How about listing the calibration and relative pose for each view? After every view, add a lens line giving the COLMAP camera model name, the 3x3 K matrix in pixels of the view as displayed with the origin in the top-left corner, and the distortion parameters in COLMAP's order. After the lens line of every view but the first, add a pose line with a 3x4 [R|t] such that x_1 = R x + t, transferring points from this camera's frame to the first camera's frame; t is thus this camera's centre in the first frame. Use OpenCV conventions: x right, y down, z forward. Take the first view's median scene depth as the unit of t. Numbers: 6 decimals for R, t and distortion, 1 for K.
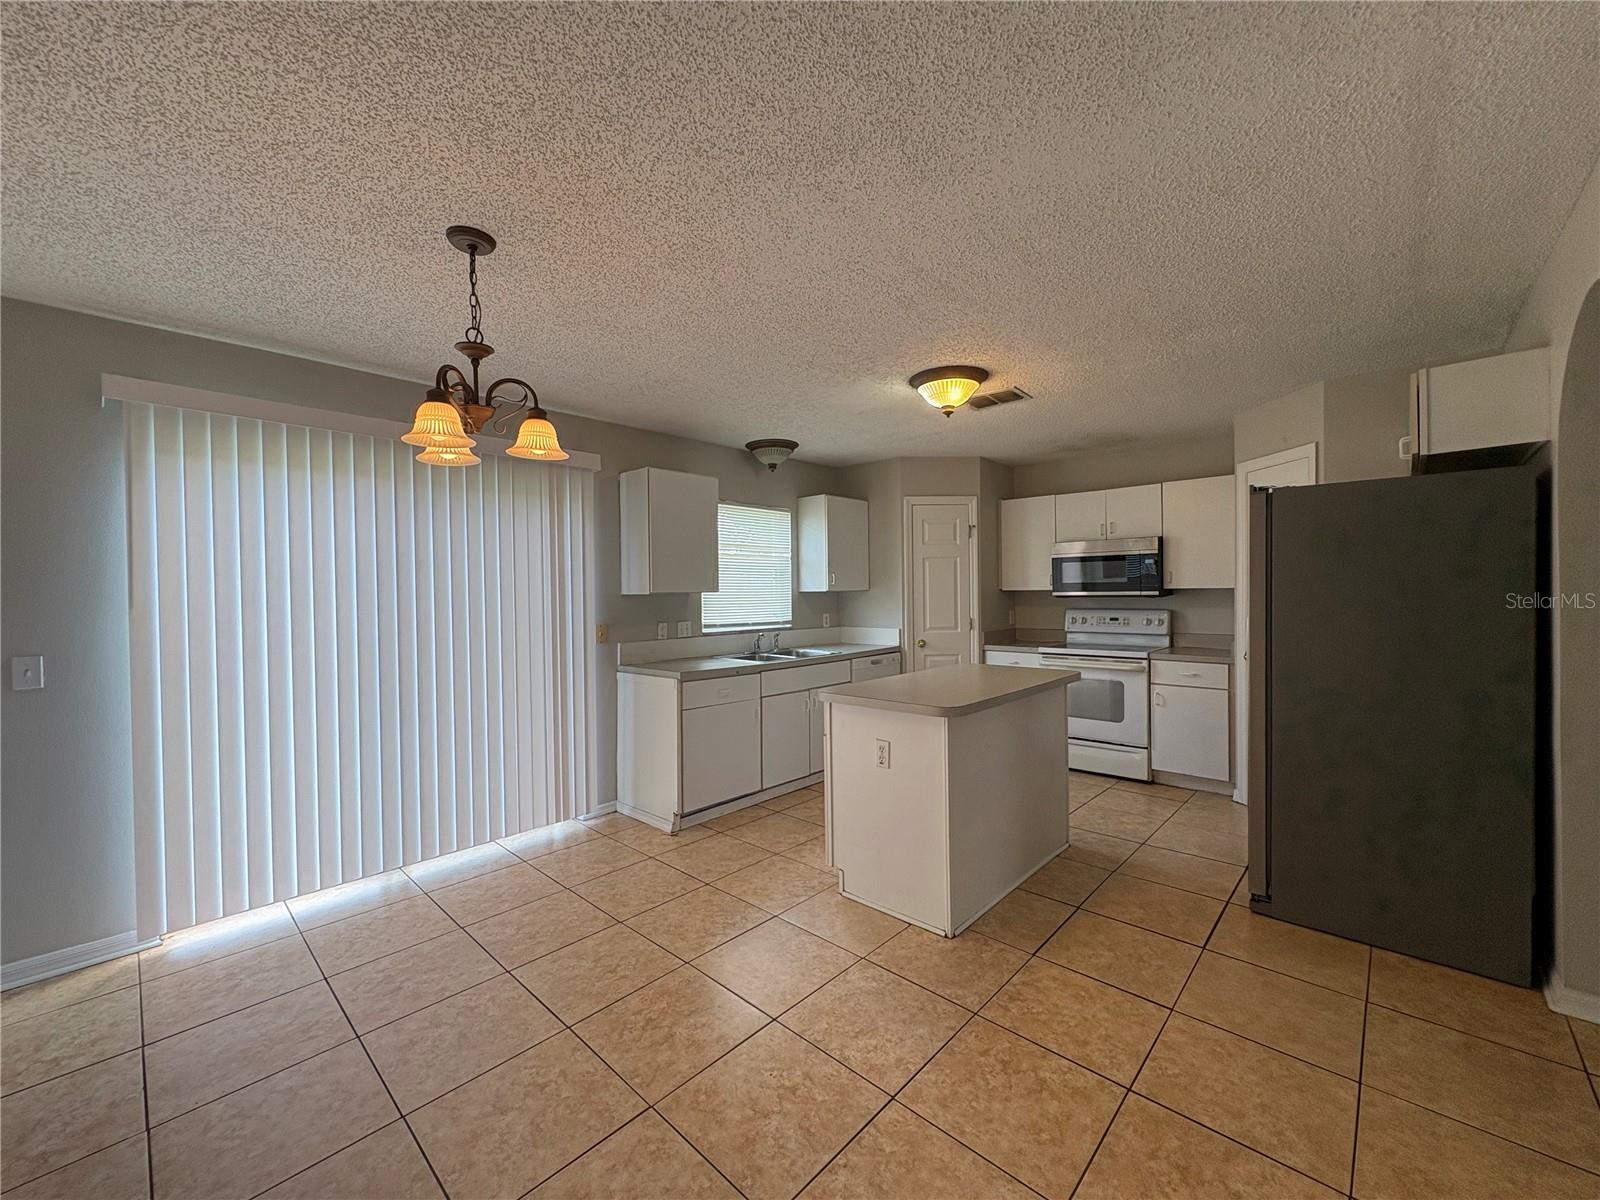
lens RADIAL K [[639.5, 0, 801.7], [0, 639.5, 597.8], [0, 0, 1]] dist [0.000280, -0.000034]
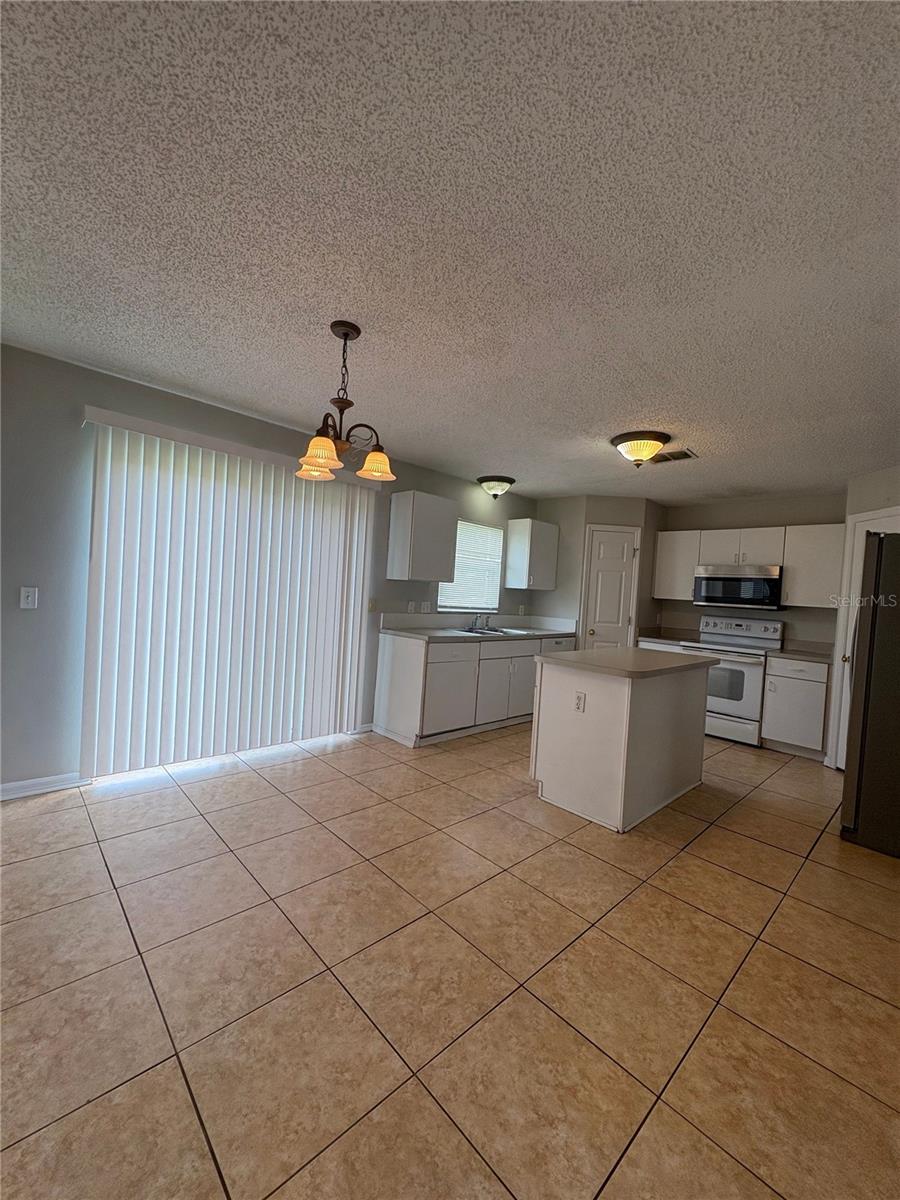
lens RADIAL K [[479.6, 0, 450.0], [0, 479.6, 600.0], [0, 0, 1]] dist [0.000280, -0.000034]
pose [[0.995403, 0.076441, -0.057709, -0.097371], [-0.075952, 0.997055, 0.010607, 0.024527], [0.058350, -0.006175, 0.998277, -0.066795]]
